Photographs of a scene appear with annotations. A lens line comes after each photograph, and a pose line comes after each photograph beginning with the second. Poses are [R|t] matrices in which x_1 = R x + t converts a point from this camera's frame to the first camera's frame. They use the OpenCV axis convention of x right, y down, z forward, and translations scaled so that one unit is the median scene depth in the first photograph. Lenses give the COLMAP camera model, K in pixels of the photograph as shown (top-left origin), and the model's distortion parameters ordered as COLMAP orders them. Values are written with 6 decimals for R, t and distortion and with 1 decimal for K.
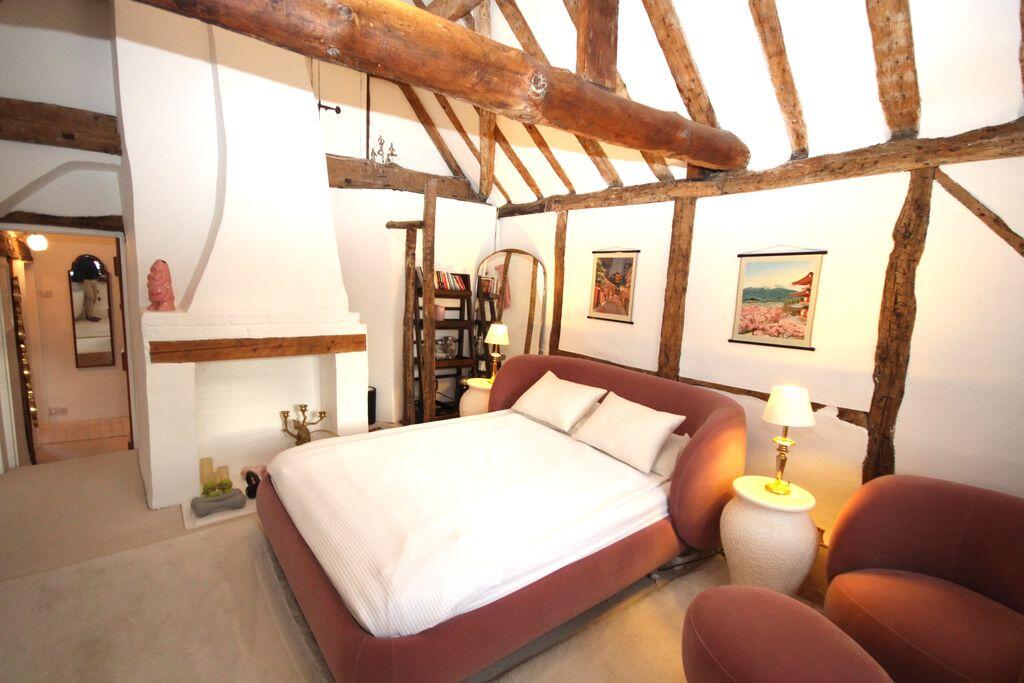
lens RADIAL K [[469.8, 0, 511.3], [0, 469.8, 348.3], [0, 0, 1]] dist [-0.002602, -0.000286]
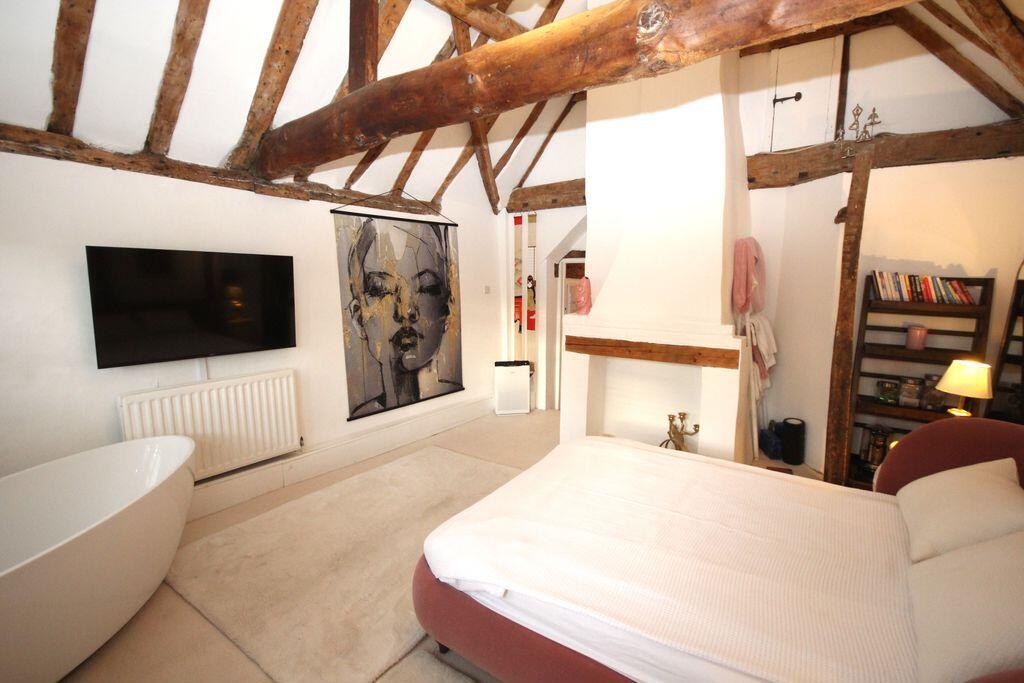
lens RADIAL K [[469.8, 0, 511.3], [0, 469.8, 348.3], [0, 0, 1]] dist [-0.002602, -0.000286]
pose [[0.293952, 0.096706, -0.950915, 0.386103], [-0.133547, 0.989265, 0.059323, -0.027709], [0.946445, 0.109554, 0.303712, 0.312009]]
